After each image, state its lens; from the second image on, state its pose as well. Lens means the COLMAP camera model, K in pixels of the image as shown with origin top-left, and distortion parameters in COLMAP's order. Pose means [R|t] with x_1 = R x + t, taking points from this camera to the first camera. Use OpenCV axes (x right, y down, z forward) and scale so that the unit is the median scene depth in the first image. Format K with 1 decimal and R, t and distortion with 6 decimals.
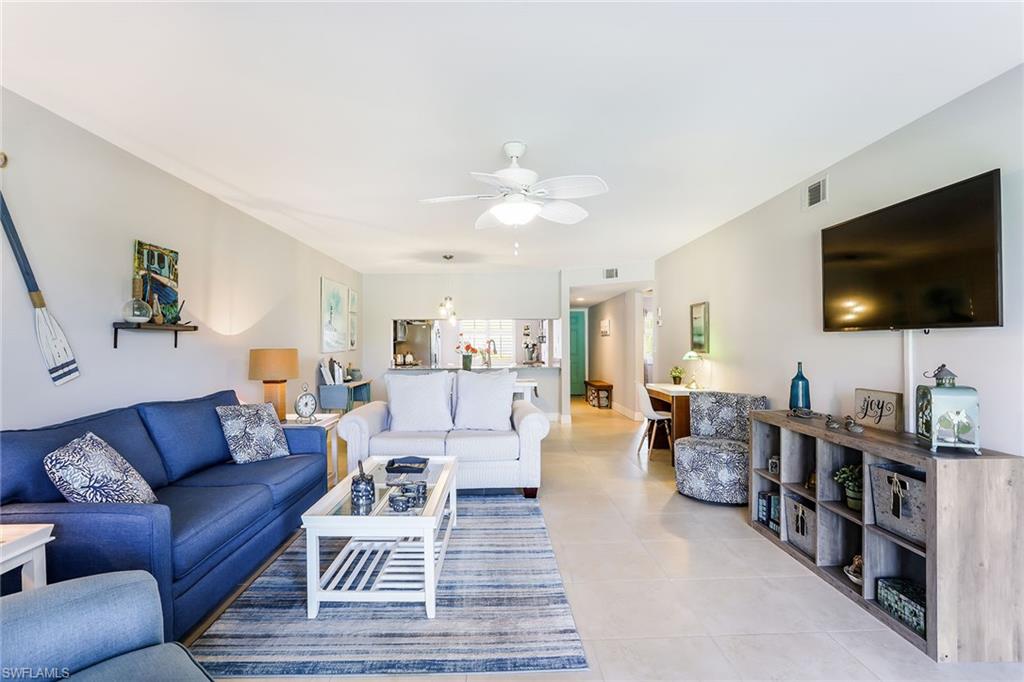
lens RADIAL K [[506.0, 0, 510.9], [0, 506.0, 343.0], [0, 0, 1]] dist [-0.051254, 0.025364]
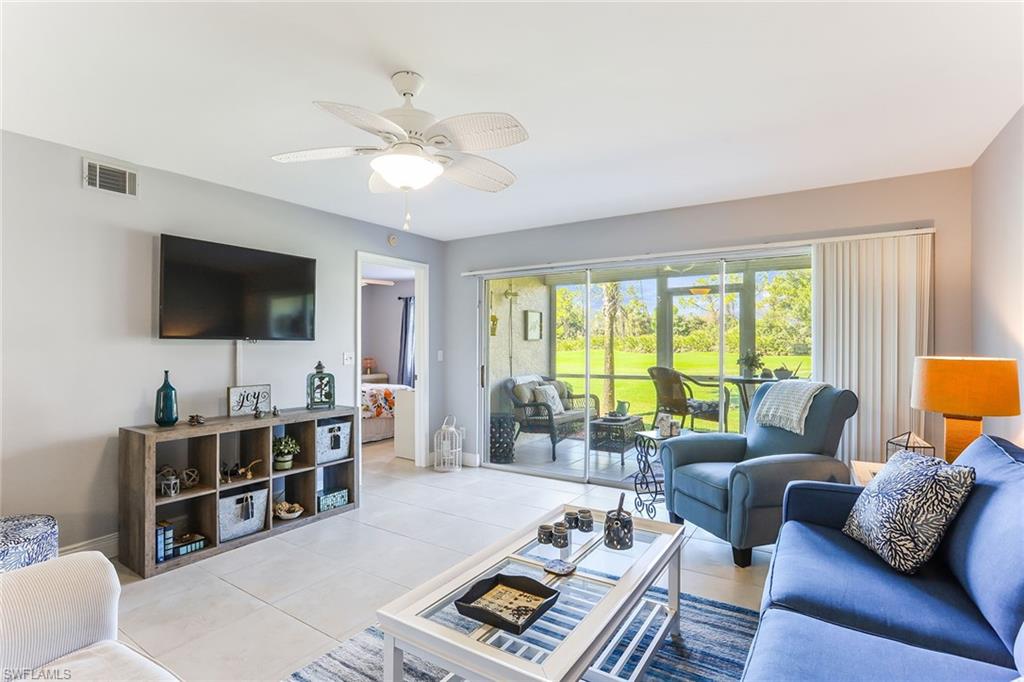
lens RADIAL K [[503.1, 0, 509.3], [0, 503.1, 345.9], [0, 0, 1]] dist [-0.062745, 0.029981]
pose [[-0.831062, 0.003327, 0.556169, -0.469962], [0.004394, 0.999990, 0.000585, -0.006066], [-0.556162, 0.002930, -0.831069, 1.415582]]
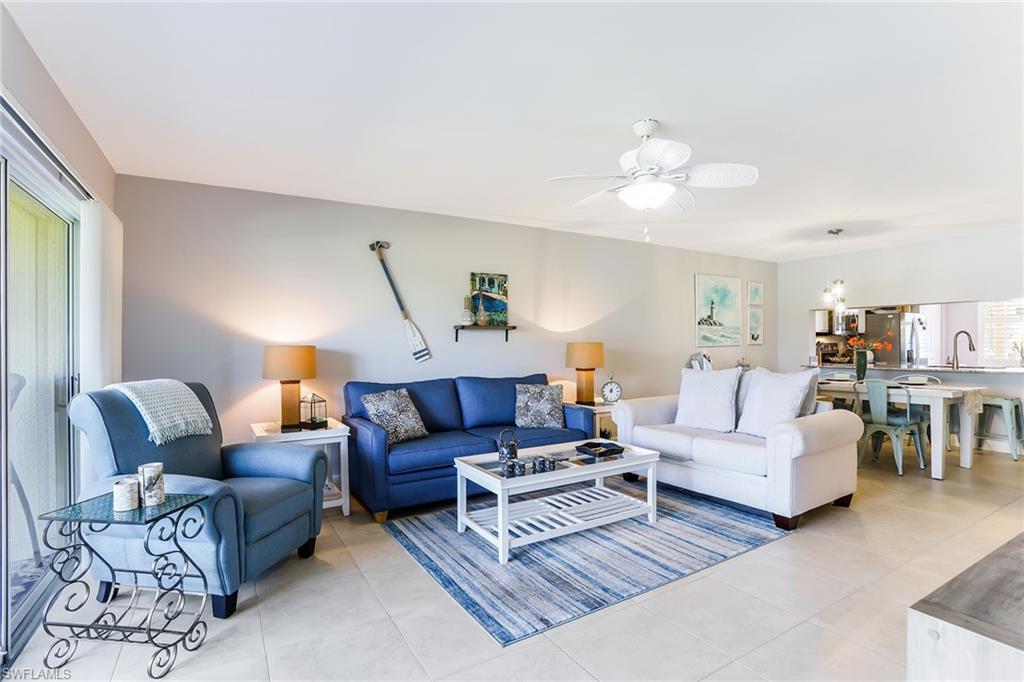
lens RADIAL K [[503.1, 0, 509.3], [0, 503.1, 345.9], [0, 0, 1]] dist [-0.062745, 0.029981]
pose [[0.495213, 0.007015, -0.868743, 0.640396], [0.006529, 0.999909, 0.011796, 0.005633], [0.868747, -0.011514, 0.495122, 0.302993]]
